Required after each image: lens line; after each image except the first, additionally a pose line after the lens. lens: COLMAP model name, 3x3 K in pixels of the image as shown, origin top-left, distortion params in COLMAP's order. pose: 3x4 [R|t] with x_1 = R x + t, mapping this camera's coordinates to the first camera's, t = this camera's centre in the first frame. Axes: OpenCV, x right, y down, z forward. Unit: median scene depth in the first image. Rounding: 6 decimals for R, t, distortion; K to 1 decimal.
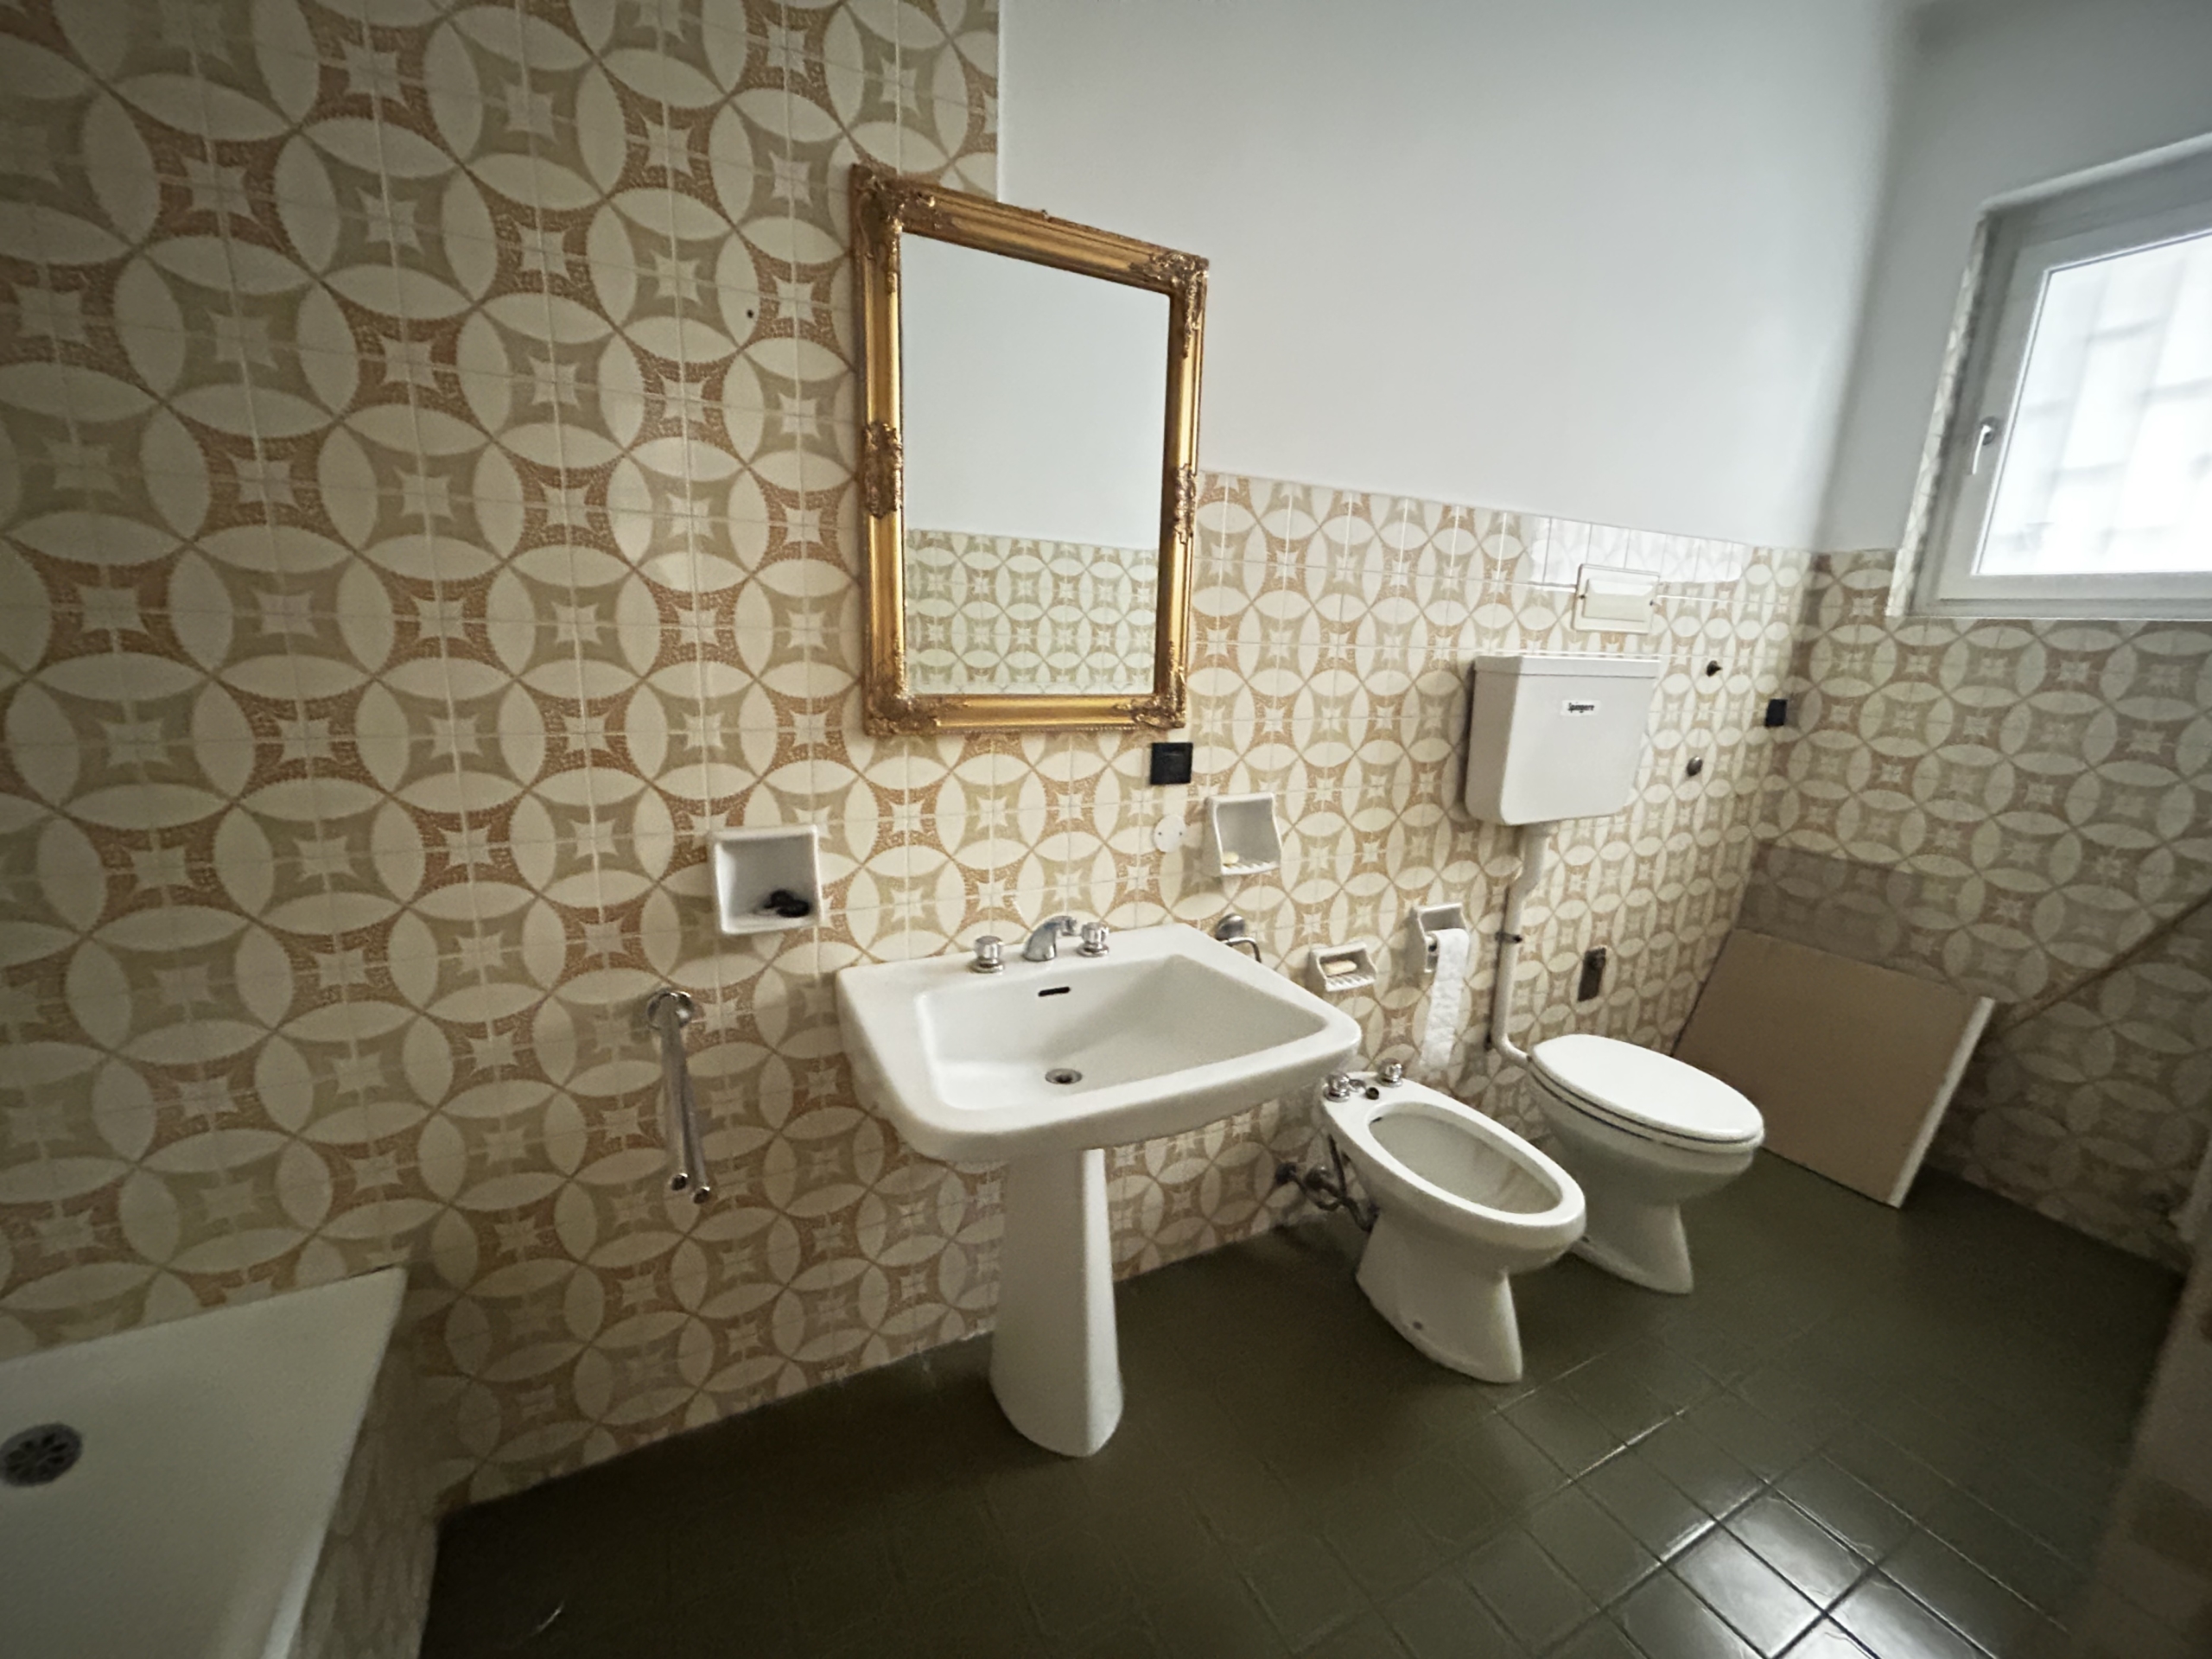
lens RADIAL K [[893.1, 0, 1105.1], [0, 893.1, 828.2], [0, 0, 1]] dist [-0.004943, 0.000538]
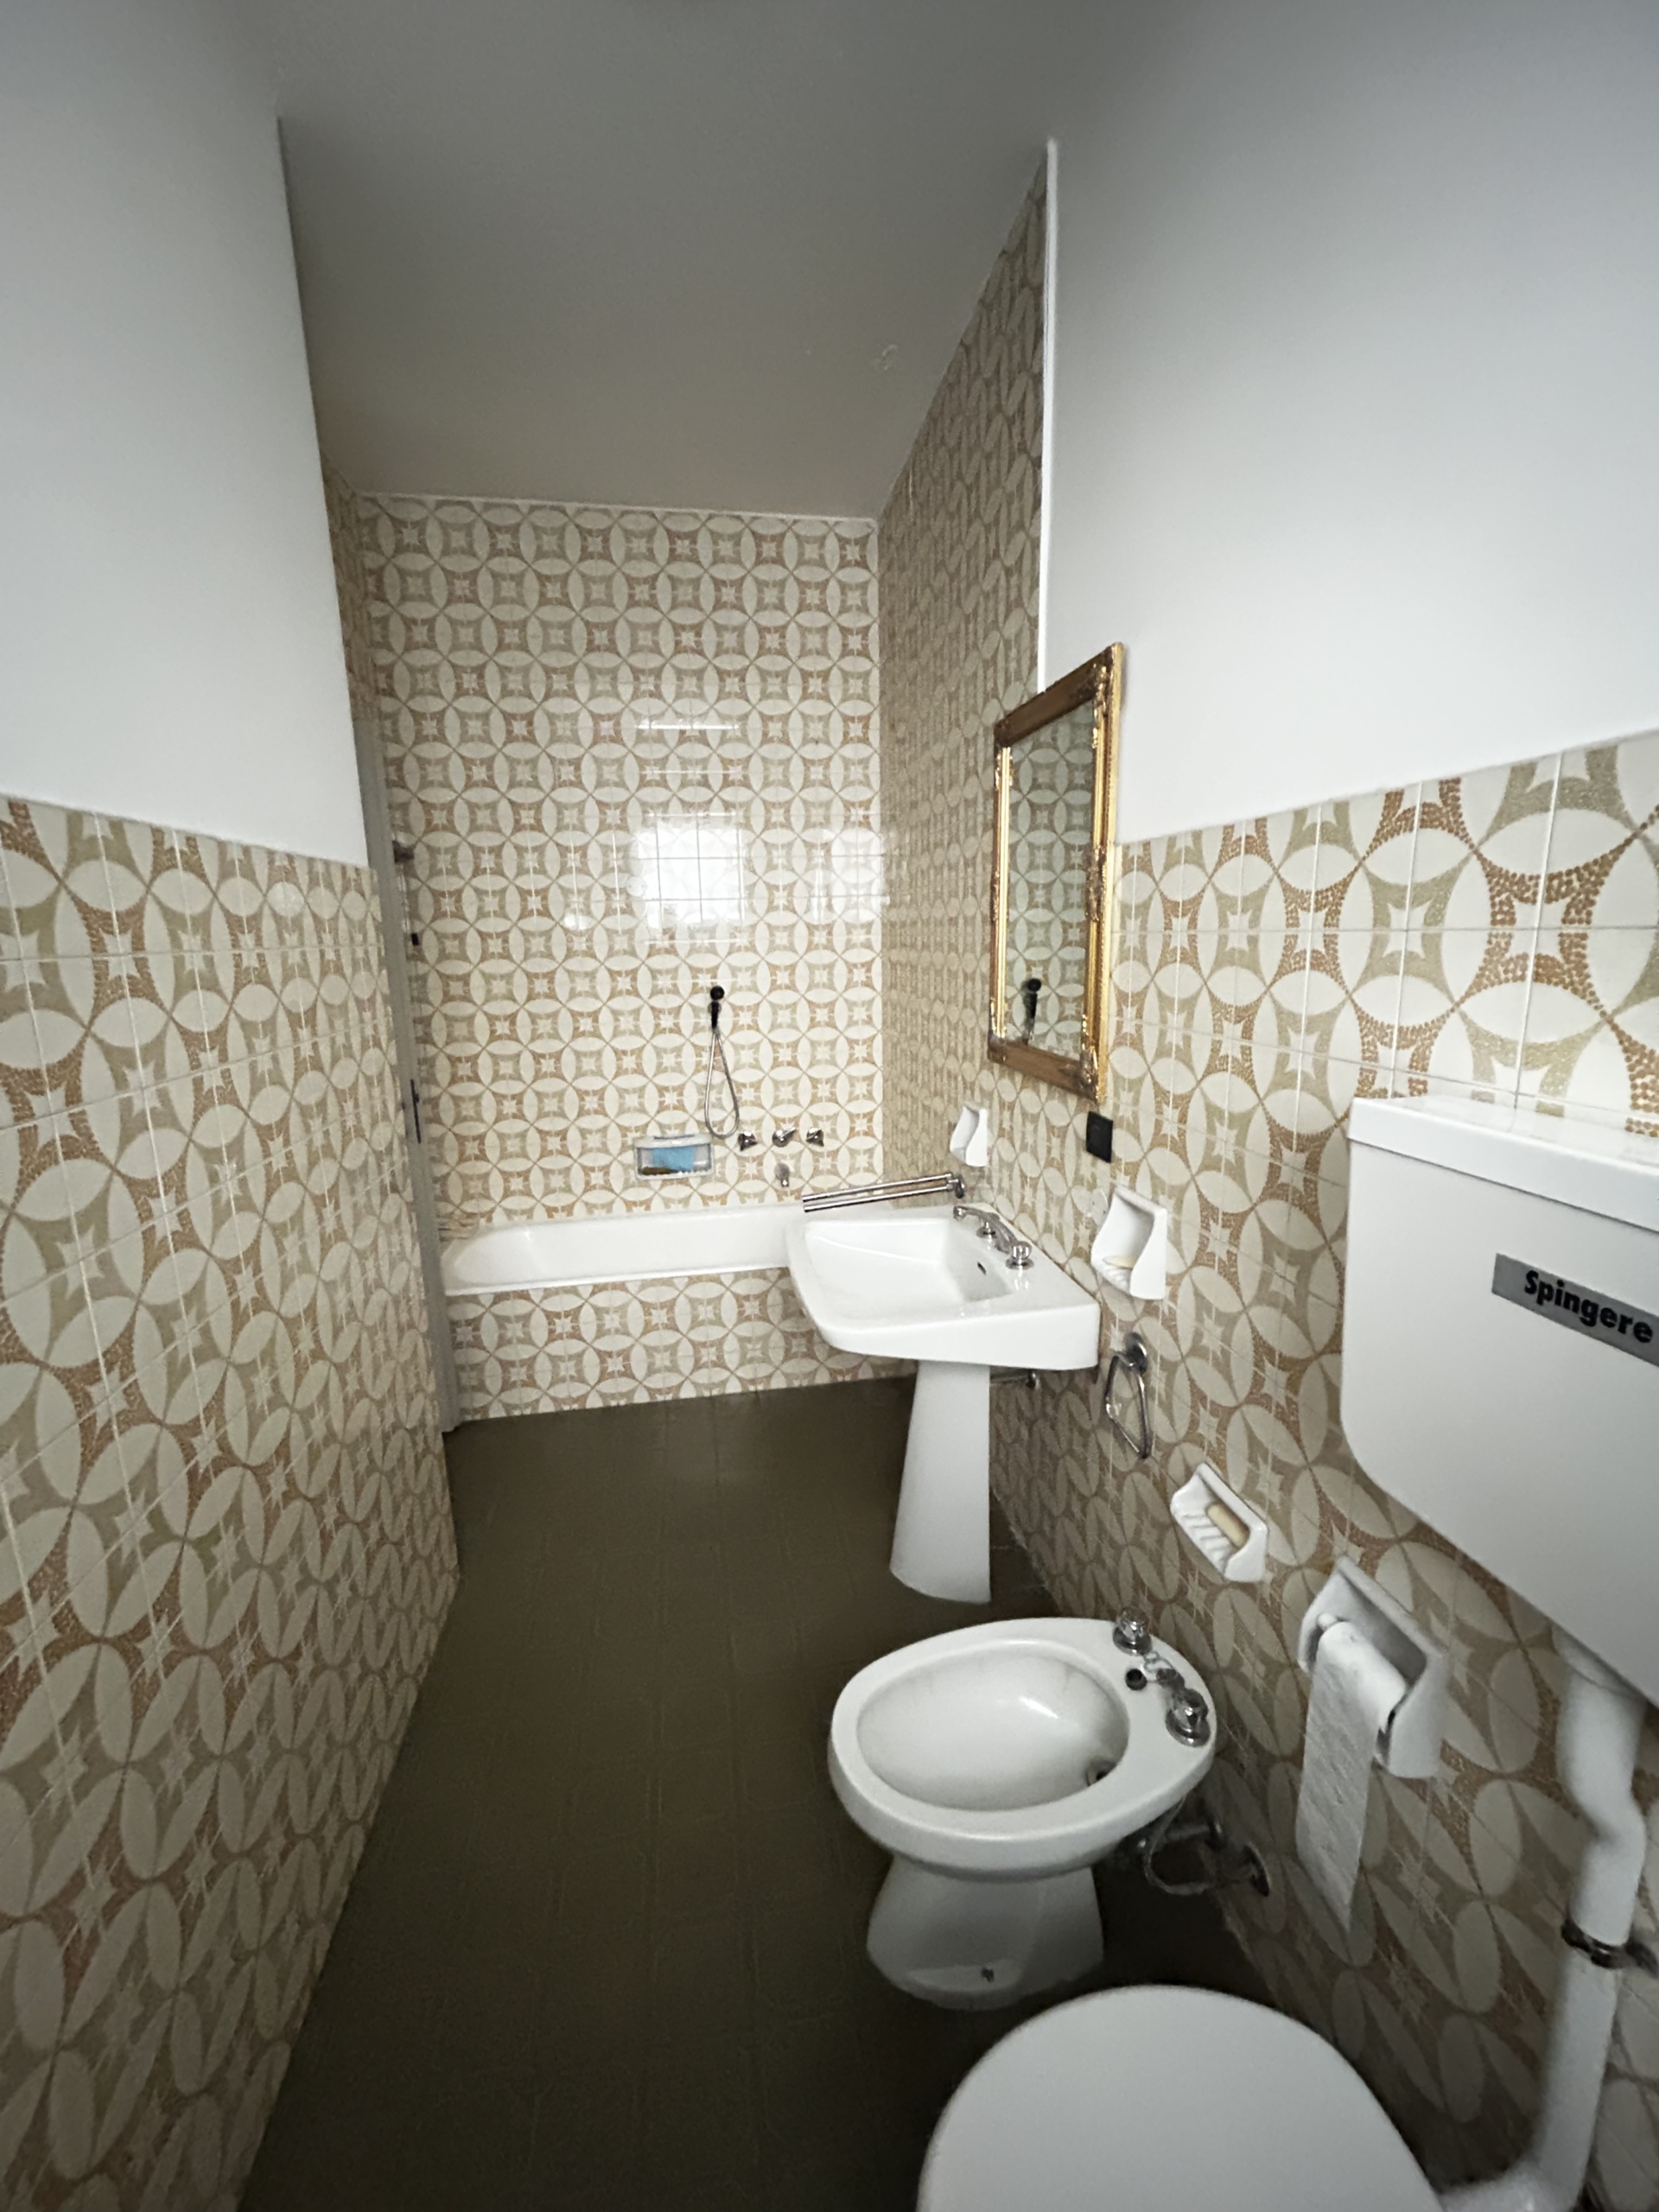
lens RADIAL K [[893.1, 0, 829.5], [0, 893.1, 1106.0], [0, 0, 1]] dist [-0.004943, 0.000538]
pose [[-0.319729, 0.147923, -0.935891, 1.041328], [-0.205736, 0.953335, 0.220965, -0.249421], [0.924903, 0.263195, -0.274375, 0.935262]]
